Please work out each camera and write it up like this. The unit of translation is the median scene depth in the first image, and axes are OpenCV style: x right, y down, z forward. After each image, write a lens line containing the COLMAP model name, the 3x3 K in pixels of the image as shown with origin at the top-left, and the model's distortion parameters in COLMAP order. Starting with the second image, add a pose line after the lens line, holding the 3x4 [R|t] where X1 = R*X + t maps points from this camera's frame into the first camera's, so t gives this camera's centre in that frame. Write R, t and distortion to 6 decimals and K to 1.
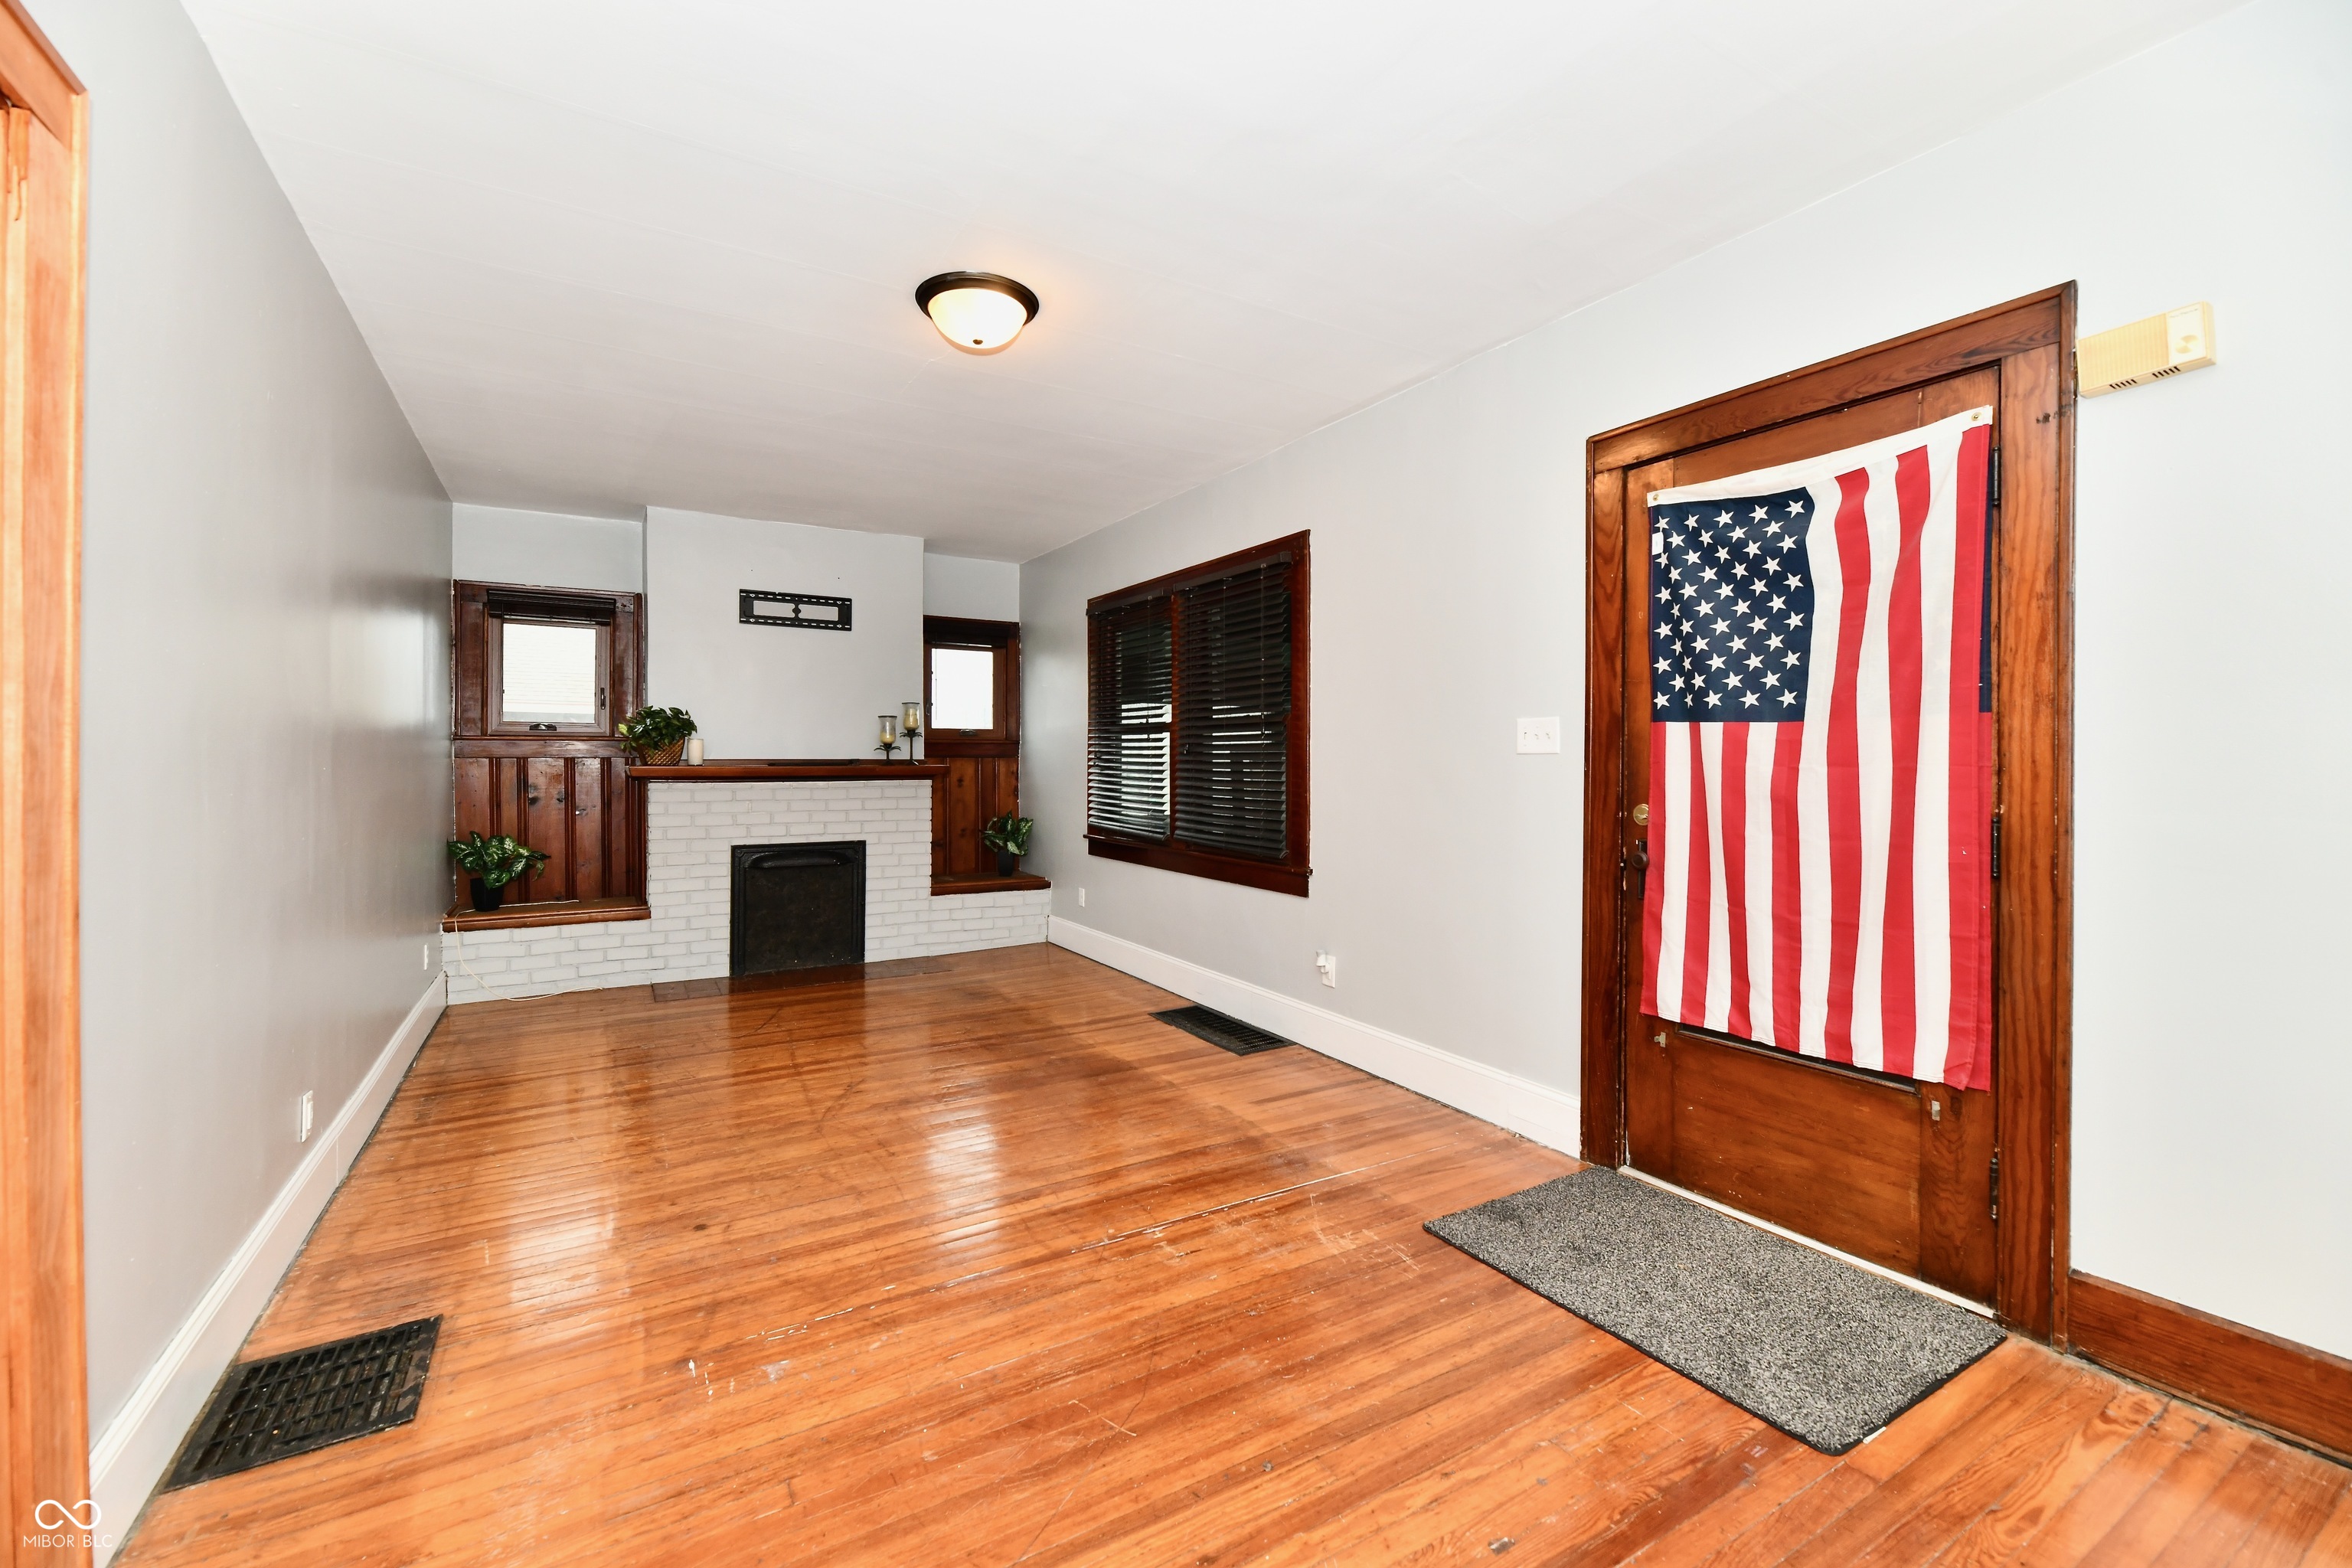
lens RADIAL K [[967.0, 0, 1168.2], [0, 967.0, 765.3], [0, 0, 1]] dist [-0.000504, -0.003259]
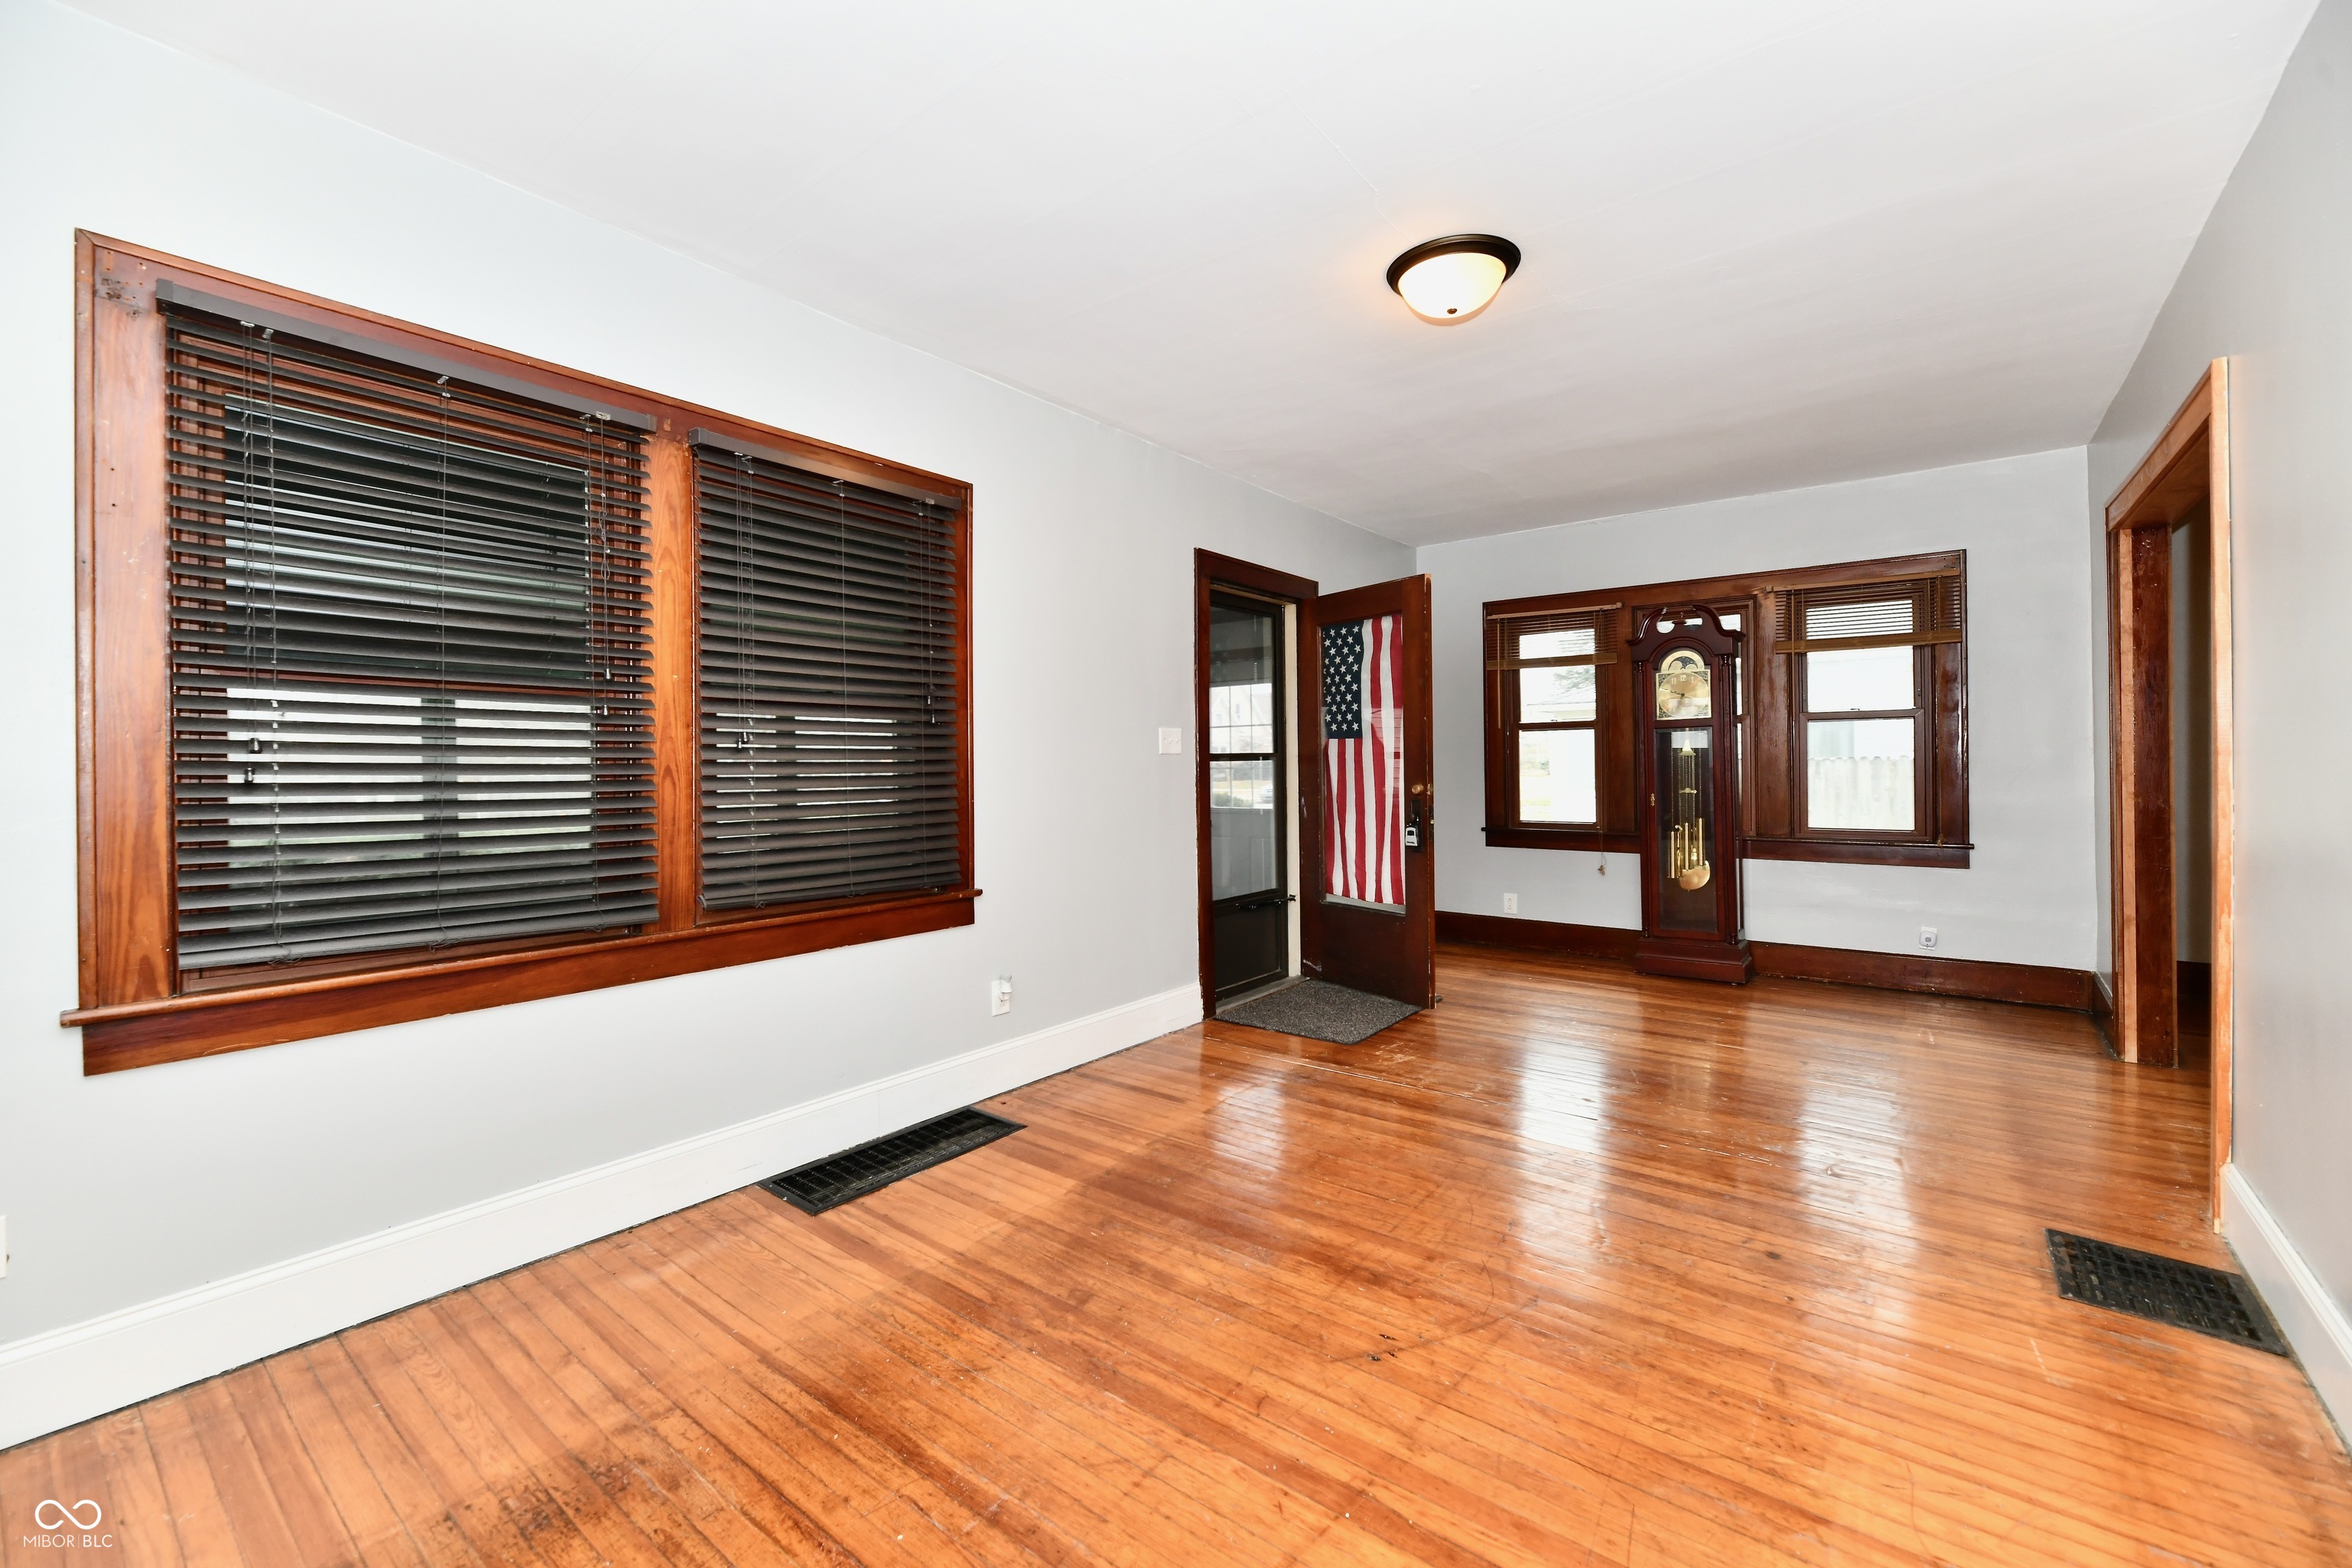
lens RADIAL K [[962.3, 0, 1169.3], [0, 962.3, 765.4], [0, 0, 1]] dist [0.000178, -0.003677]
pose [[-0.361619, 0.000972, 0.932325, -0.747912], [0.015226, 0.999872, 0.004863, -0.001347], [-0.932202, 0.015954, -0.361588, 1.231577]]
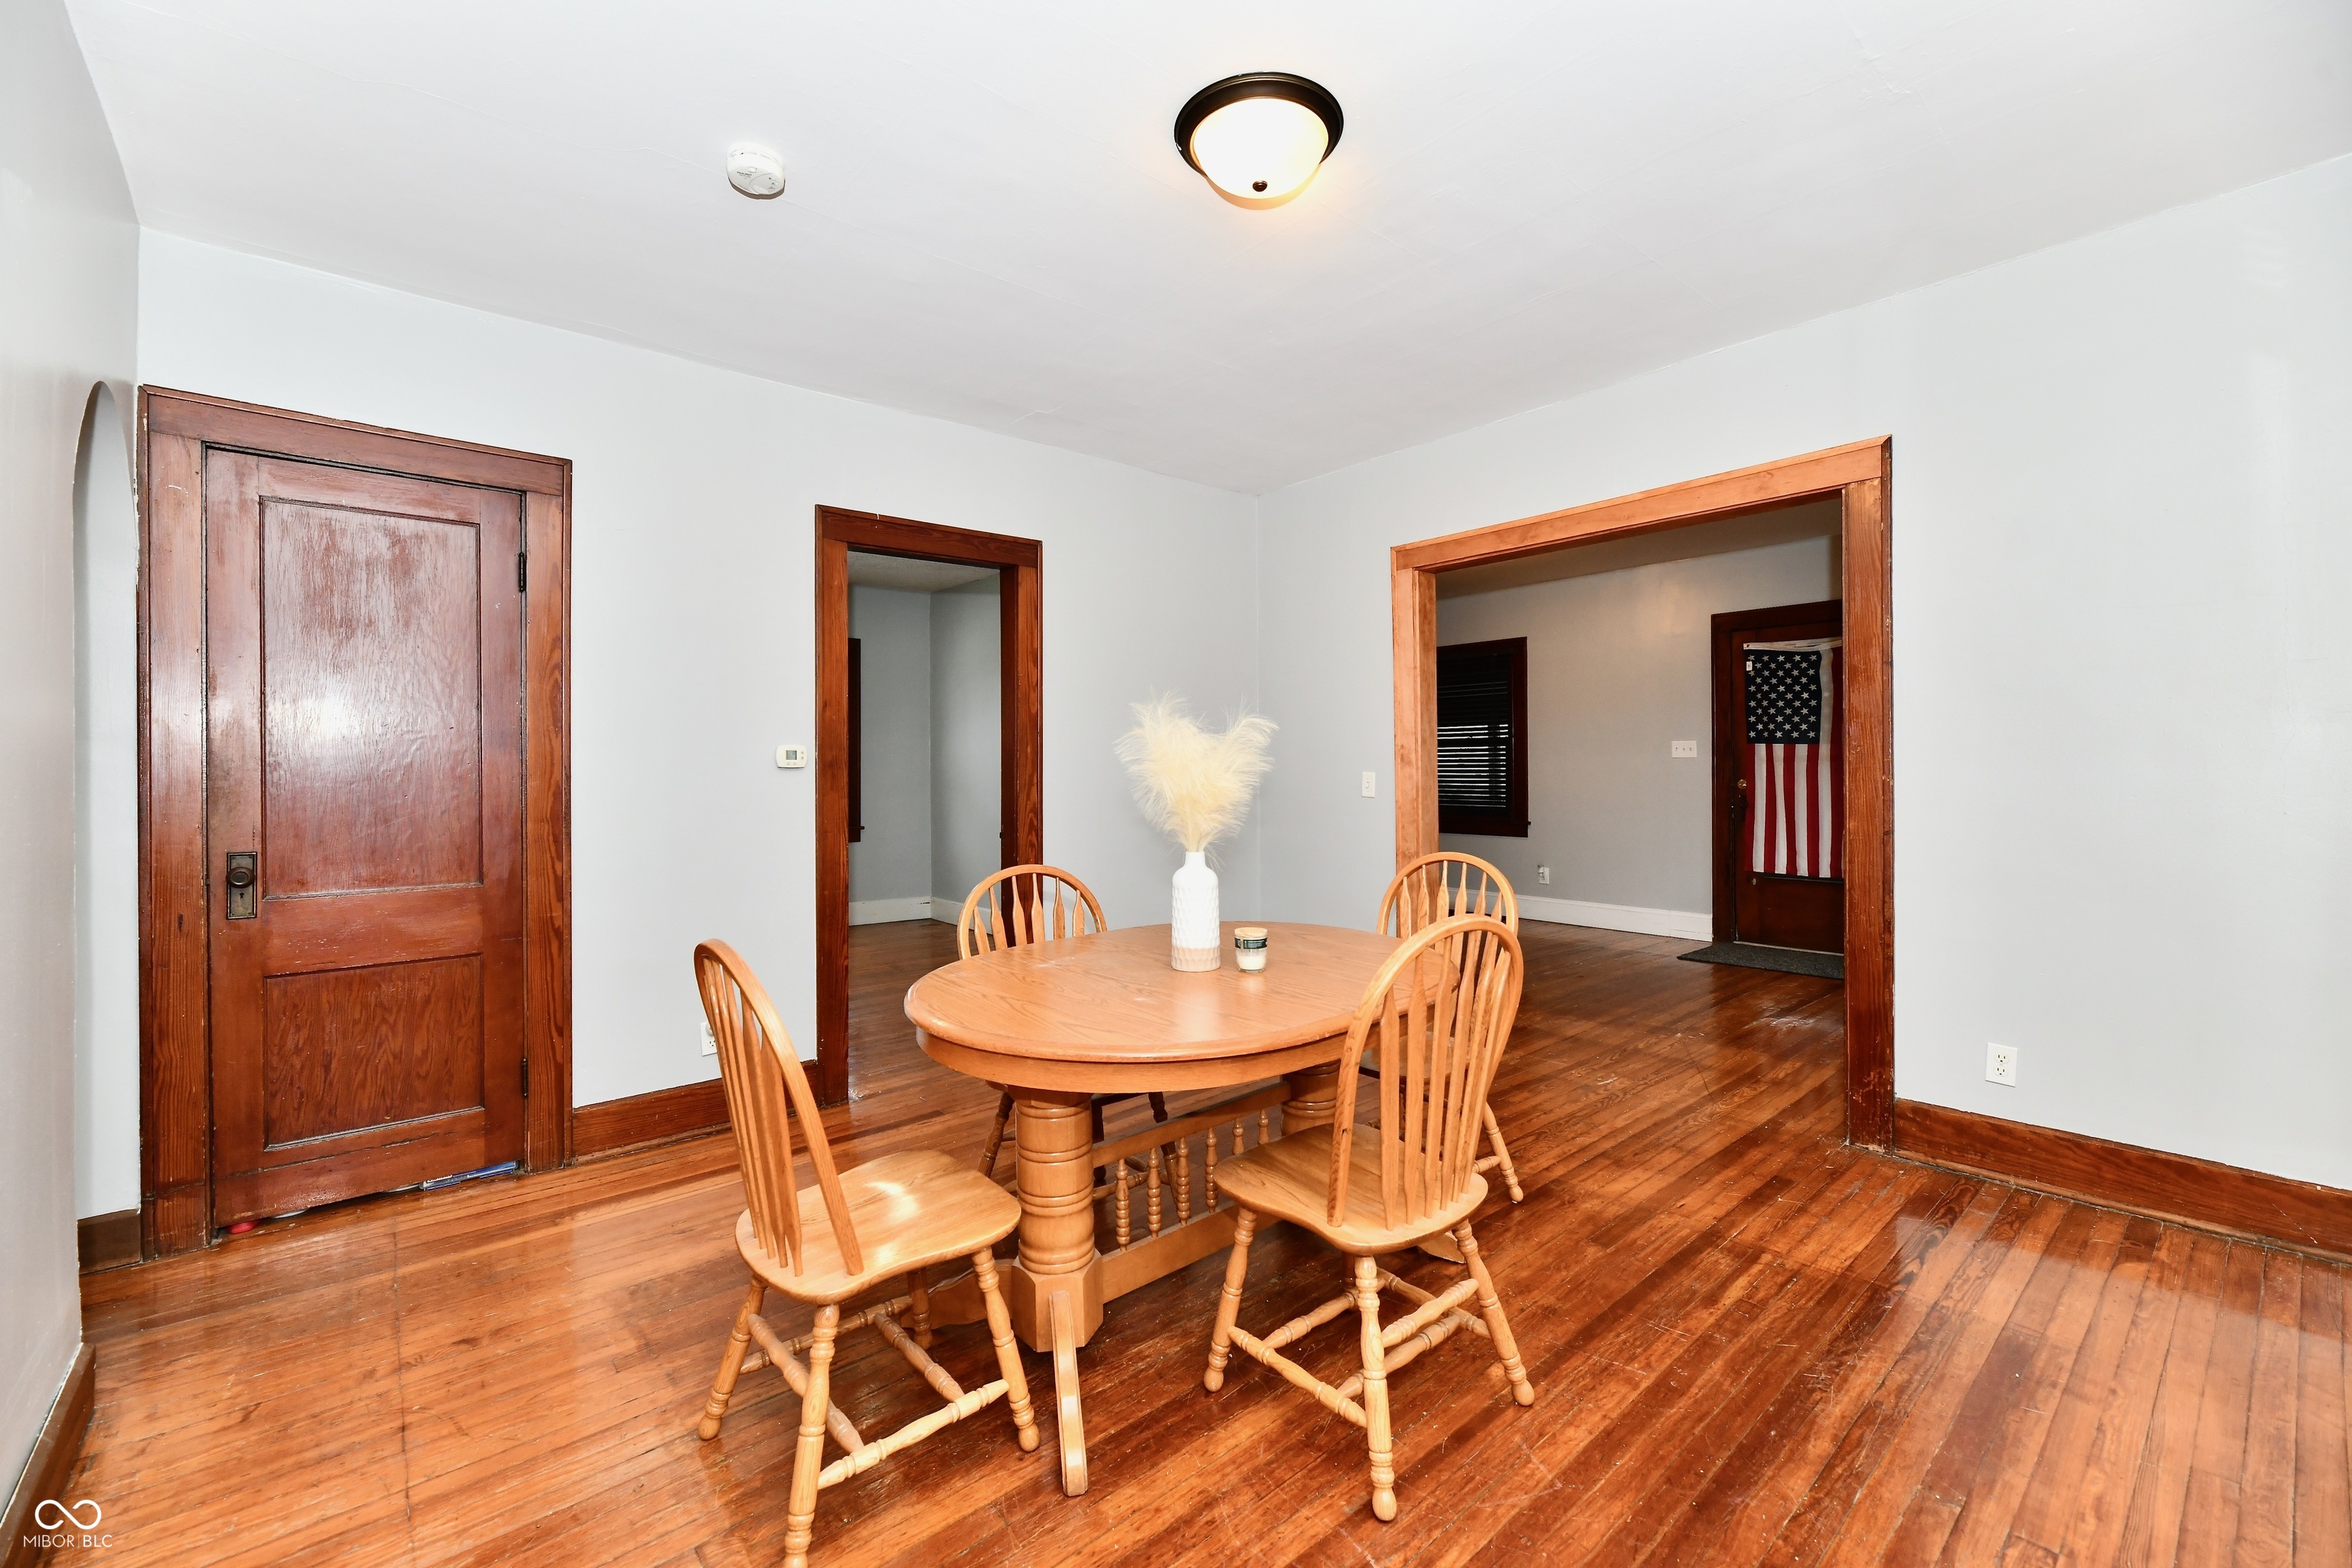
lens RADIAL K [[967.0, 0, 1168.2], [0, 967.0, 765.3], [0, 0, 1]] dist [-0.000504, -0.003259]
pose [[0.985450, -0.010333, 0.169650, -0.906418], [0.011888, 0.999896, -0.008152, 0.006671], [-0.169548, 0.010050, 0.985471, -0.747856]]
